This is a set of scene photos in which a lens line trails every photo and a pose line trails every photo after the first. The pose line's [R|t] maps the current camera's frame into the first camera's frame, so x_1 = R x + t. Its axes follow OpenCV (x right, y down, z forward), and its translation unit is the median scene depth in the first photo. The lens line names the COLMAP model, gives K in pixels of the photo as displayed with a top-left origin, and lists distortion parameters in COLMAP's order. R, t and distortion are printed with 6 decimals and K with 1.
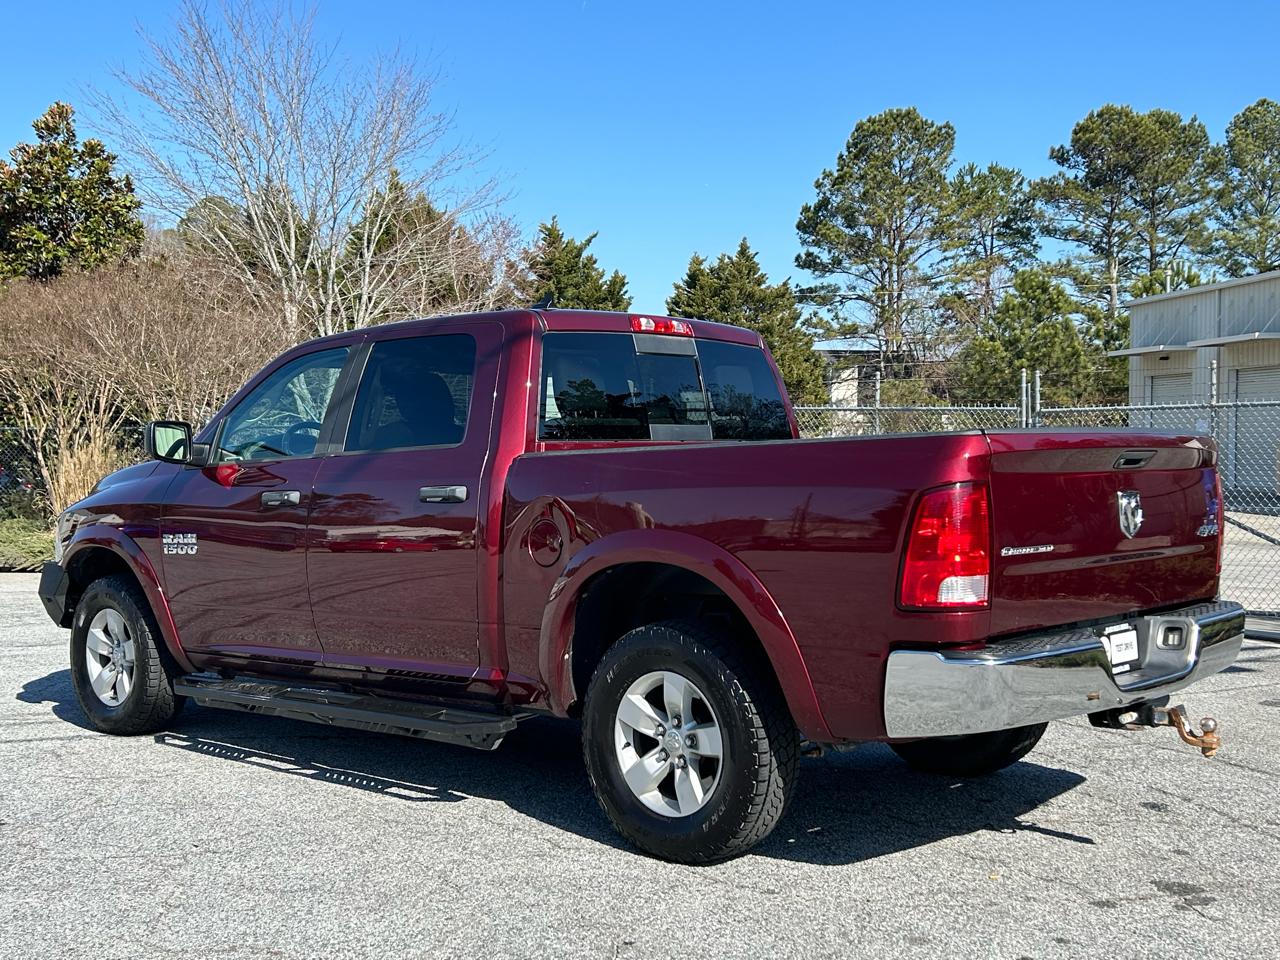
lens RADIAL K [[1485.3, 0, 643.3], [0, 1485.3, 503.0], [0, 0, 1]] dist [0.165750, -0.463858]
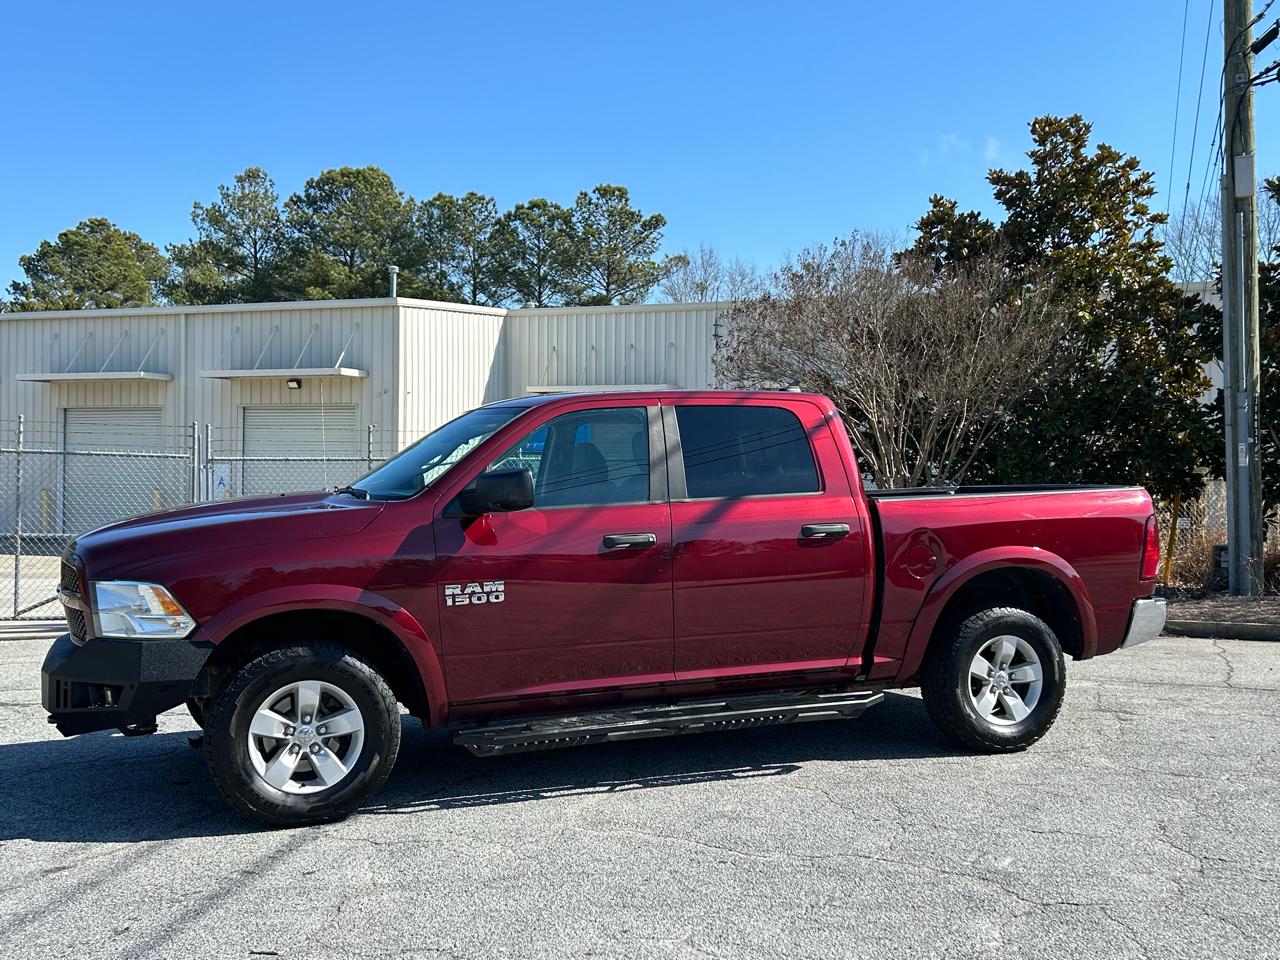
lens RADIAL K [[1278.5, 0, 640.2], [0, 1278.5, 498.1], [0, 0, 1]] dist [0.120414, -0.263731]
pose [[0.434099, -0.004345, 0.900855, -0.080543], [0.029039, 0.999536, -0.009172, -0.001898], [-0.900397, 0.030141, 0.434024, 0.042892]]
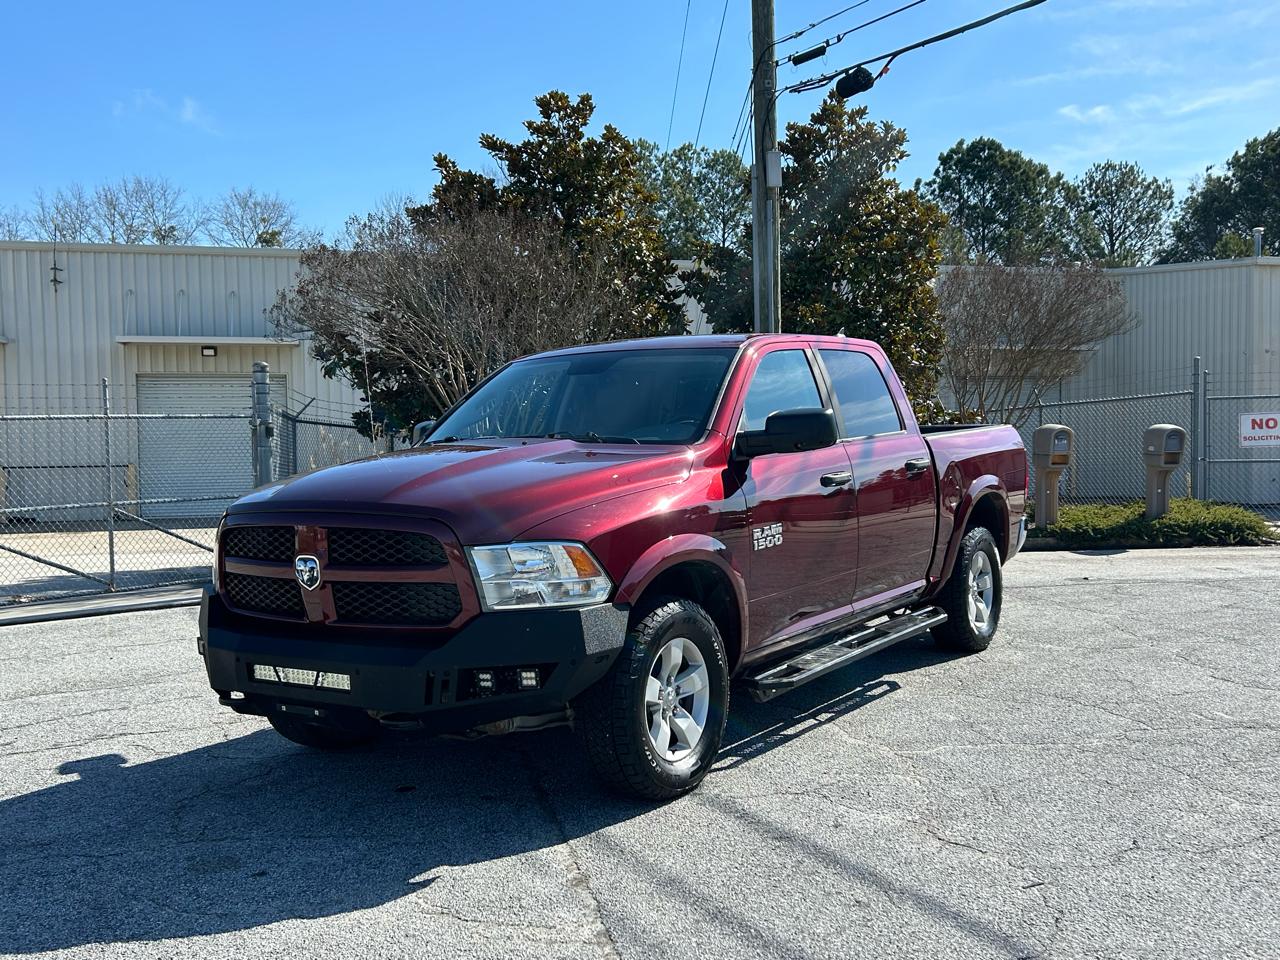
lens RADIAL K [[1278.5, 0, 640.2], [0, 1278.5, 498.1], [0, 0, 1]] dist [0.120414, -0.263731]
pose [[-0.151209, -0.037070, 0.987806, -0.087667], [0.060199, 0.997096, 0.046633, -0.003181], [-0.986667, 0.066517, -0.148539, 0.095460]]
